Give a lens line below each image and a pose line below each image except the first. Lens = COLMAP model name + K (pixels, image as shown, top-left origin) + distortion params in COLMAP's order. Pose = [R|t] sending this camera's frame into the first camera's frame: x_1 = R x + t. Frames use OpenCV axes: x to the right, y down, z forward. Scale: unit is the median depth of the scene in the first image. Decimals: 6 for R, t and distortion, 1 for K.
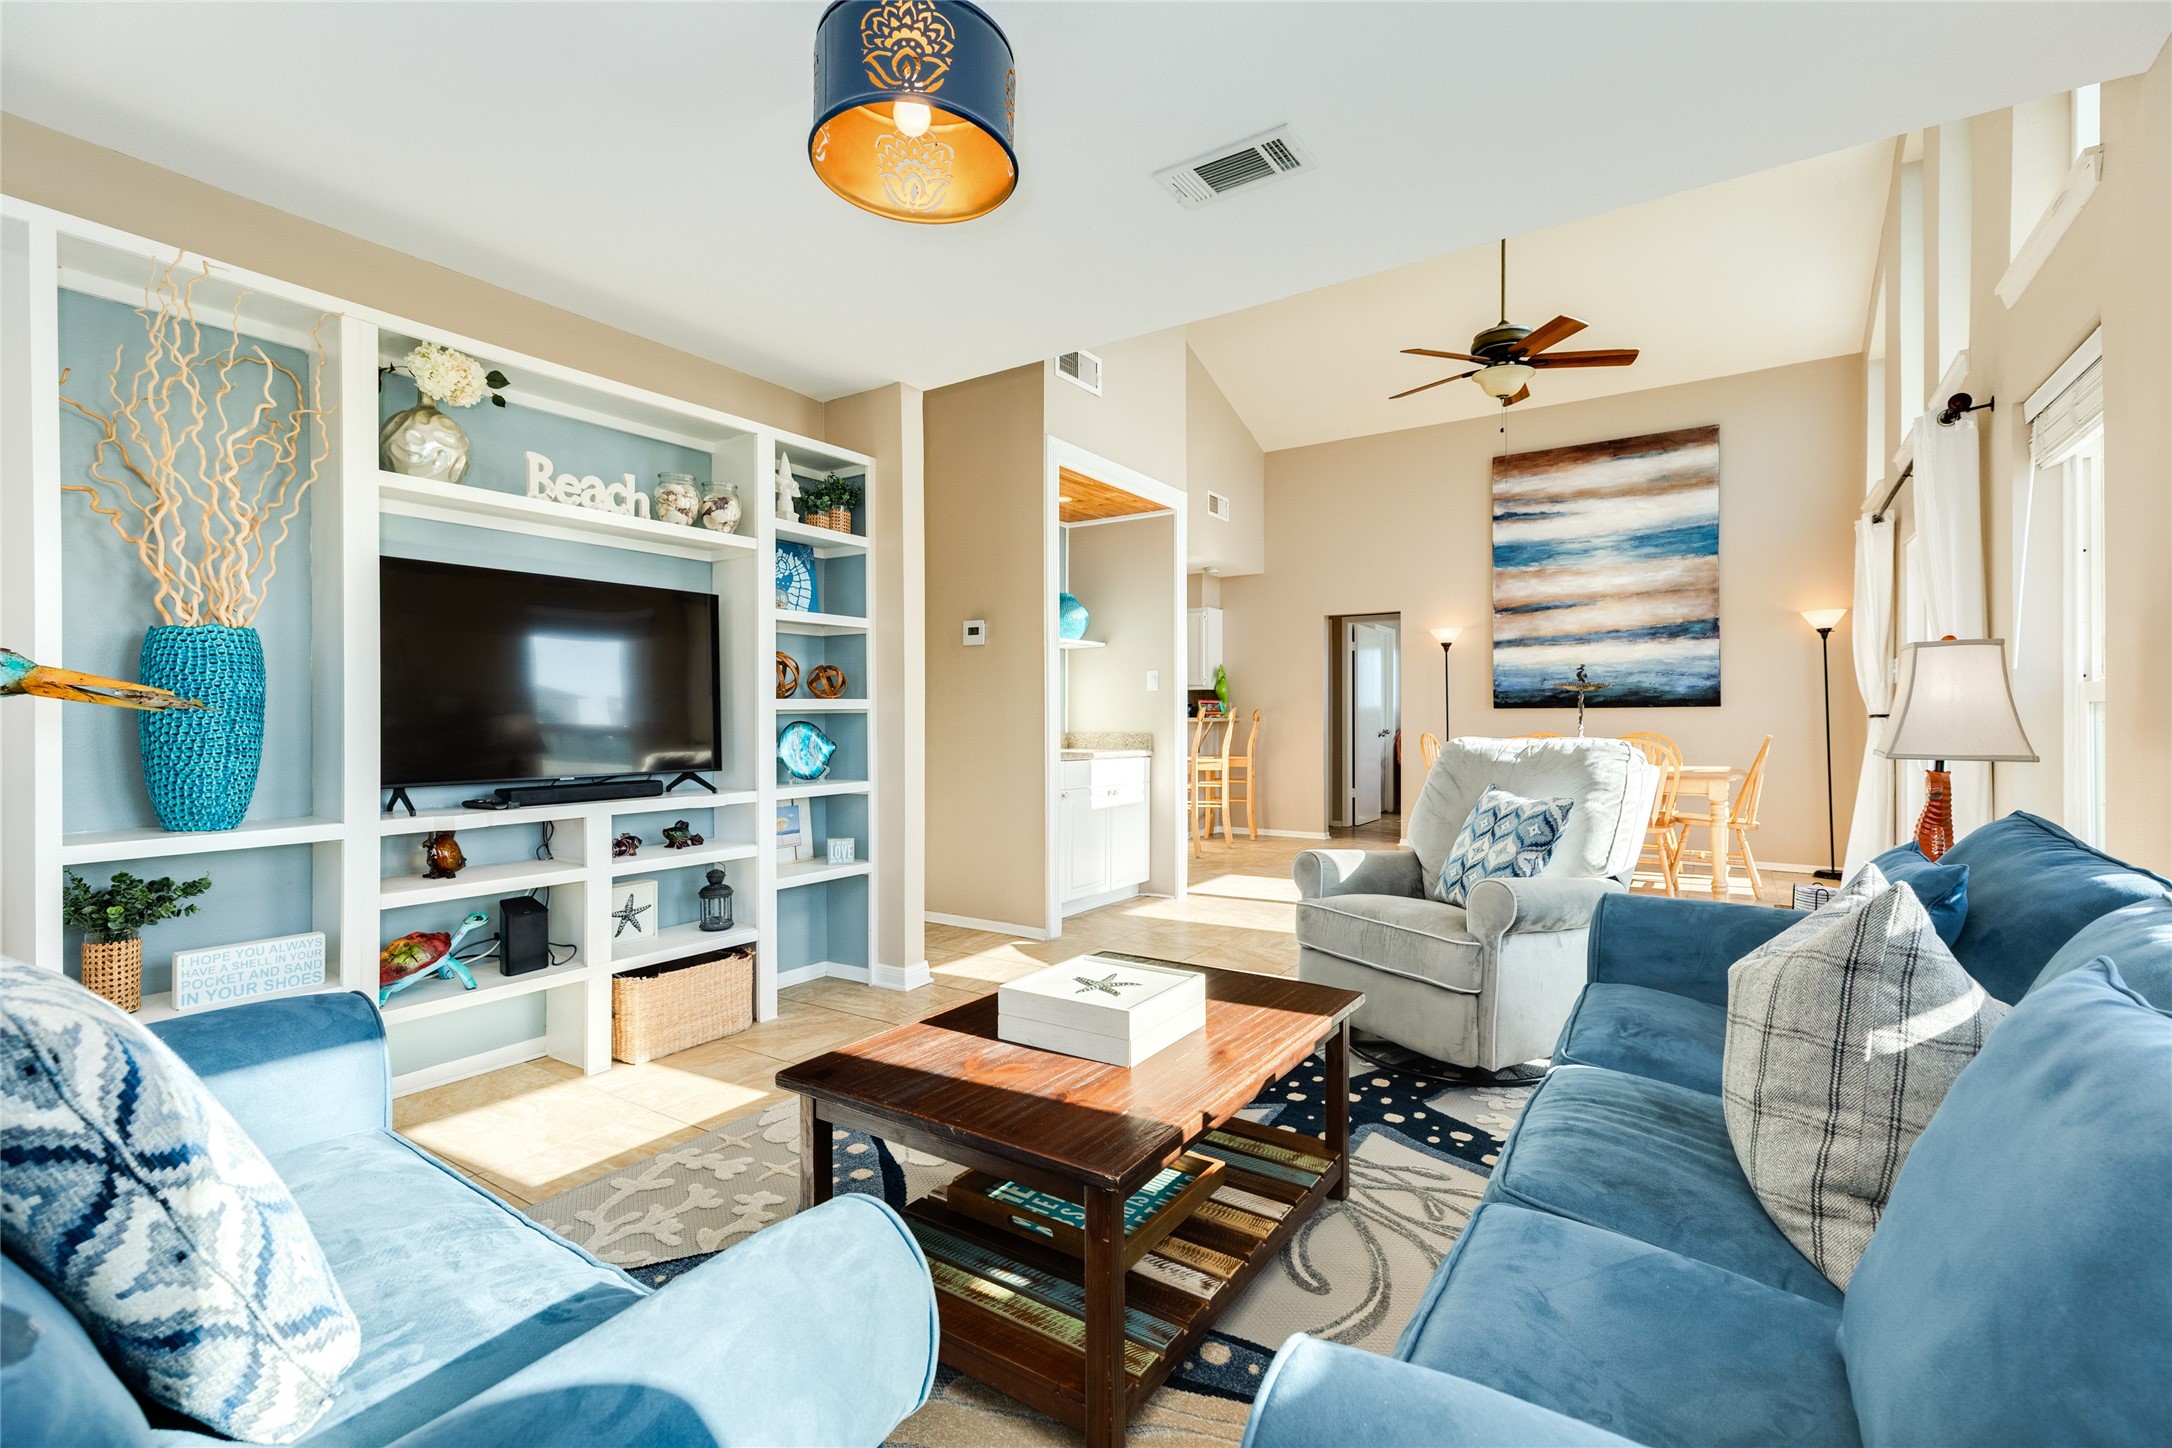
lens RADIAL K [[964.3, 0, 1079.0], [0, 964.3, 720.1], [0, 0, 1]] dist [0.001716, 0.000064]
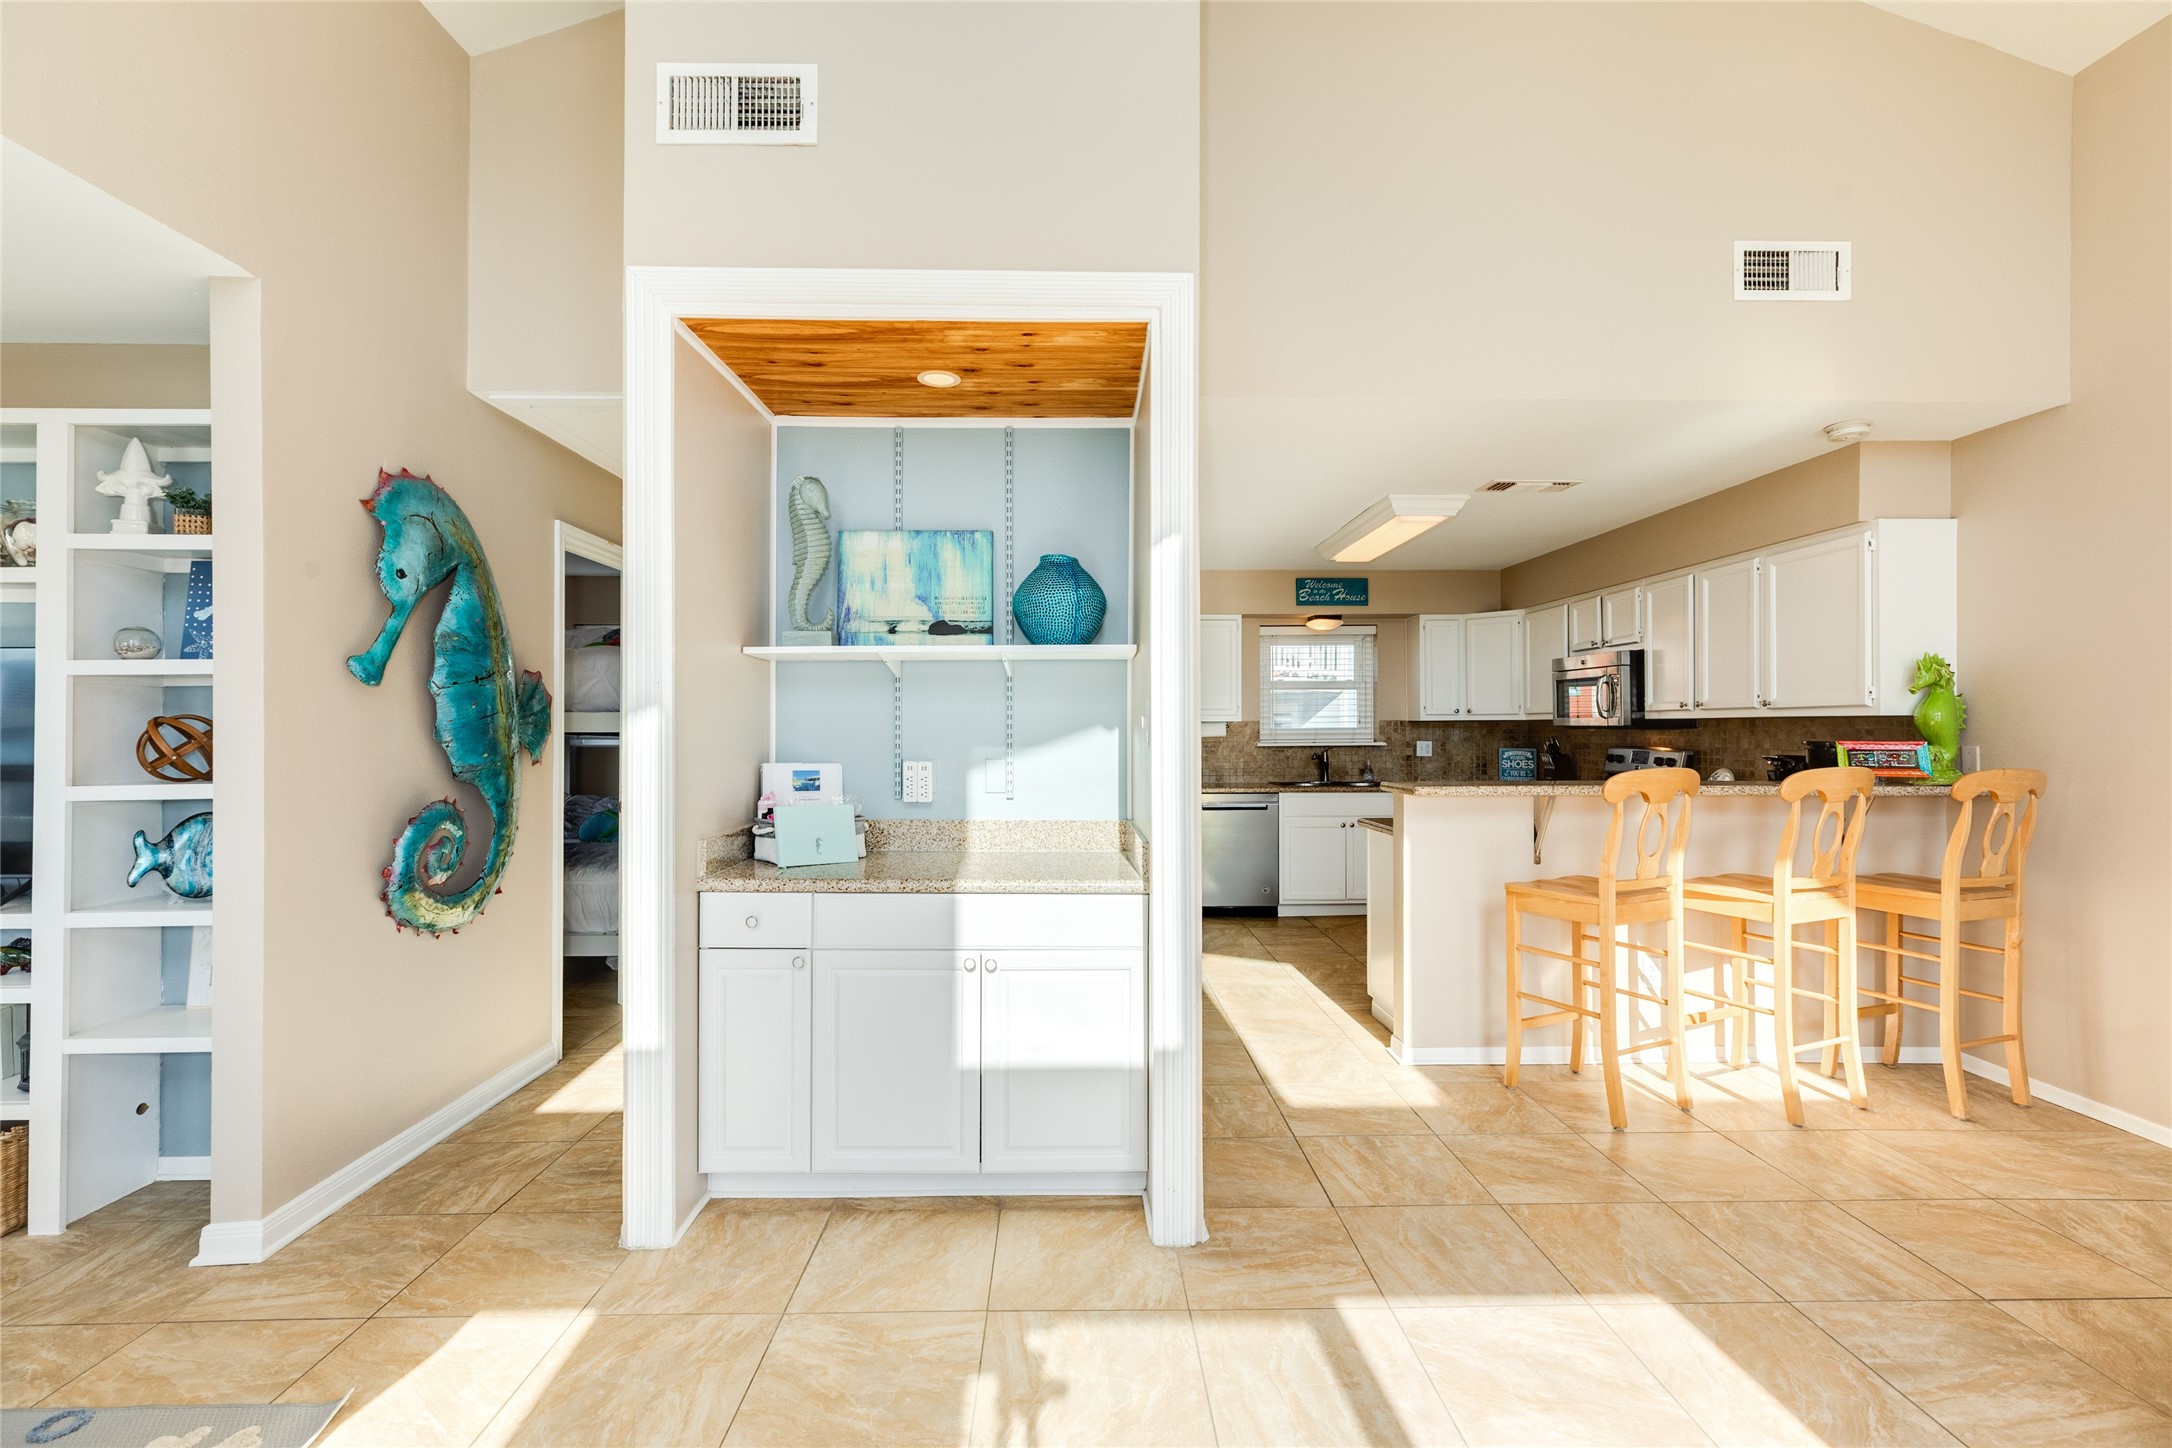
lens RADIAL K [[964.3, 0, 1079.0], [0, 964.3, 720.1], [0, 0, 1]] dist [0.001716, 0.000064]
pose [[0.568169, -0.005003, -0.822897, 0.342522], [0.000496, 0.999983, -0.005738, -0.033959], [0.822912, 0.002852, 0.568162, 0.581332]]
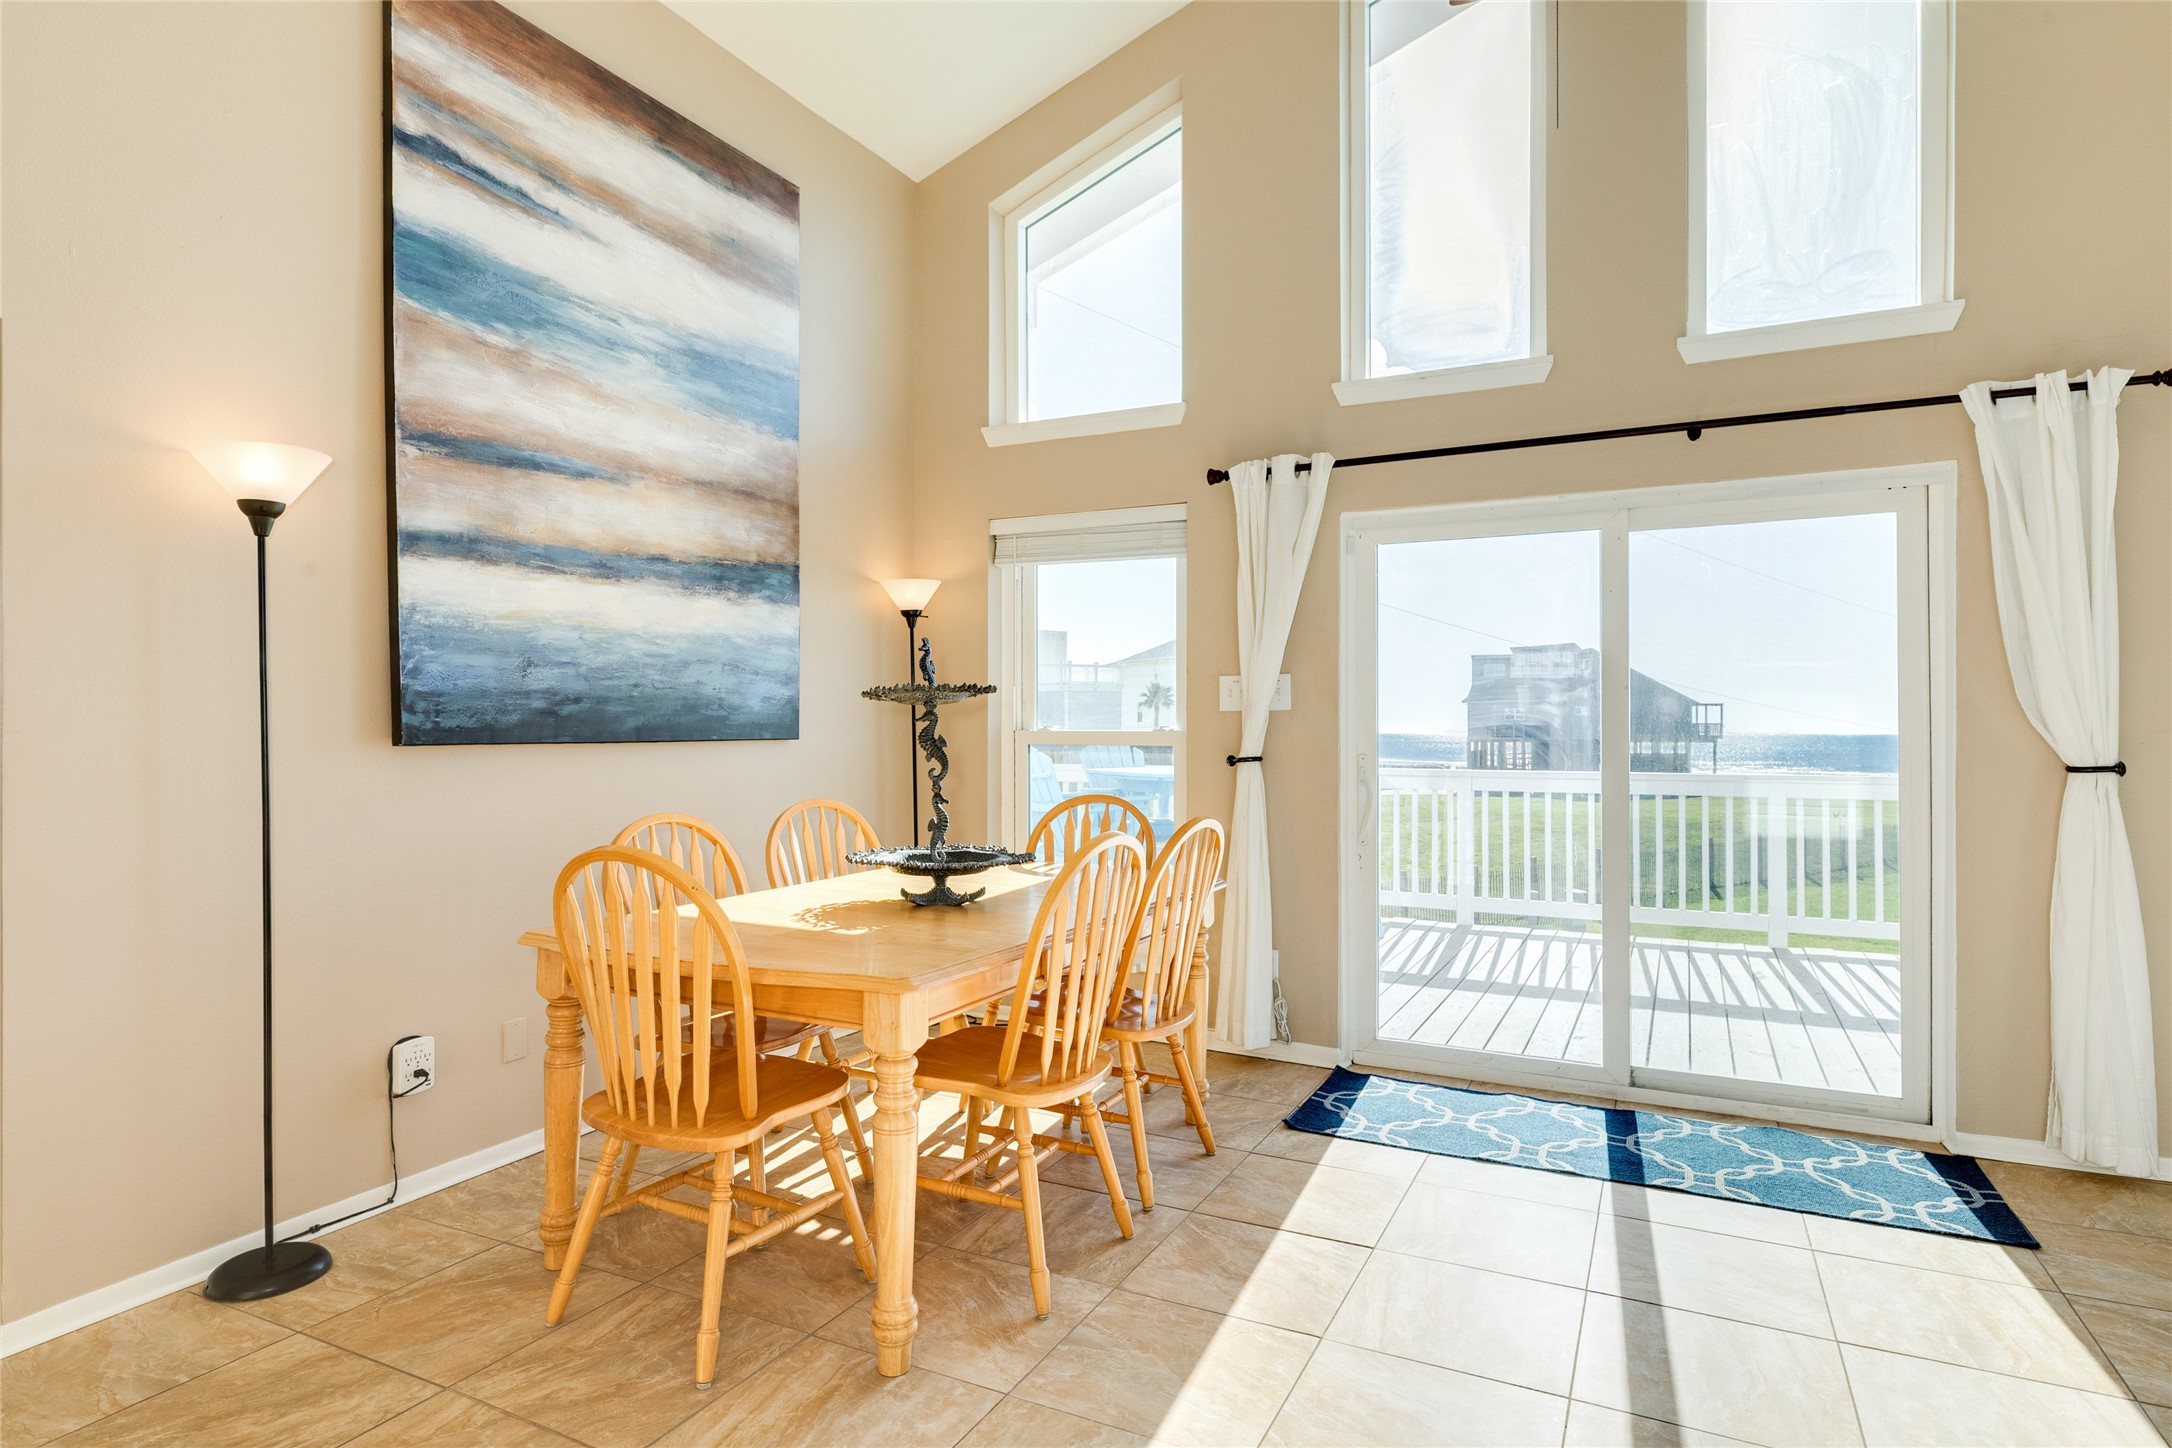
lens RADIAL K [[1156.0, 0, 1086.0], [0, 1156.0, 724.0], [0, 0, 1]] dist [-0.000770, -0.000607]
pose [[-0.118353, 0.005390, 0.992957, 0.037122], [0.001909, 0.999985, -0.005201, -0.017828], [-0.992970, 0.001280, -0.118362, 0.877822]]
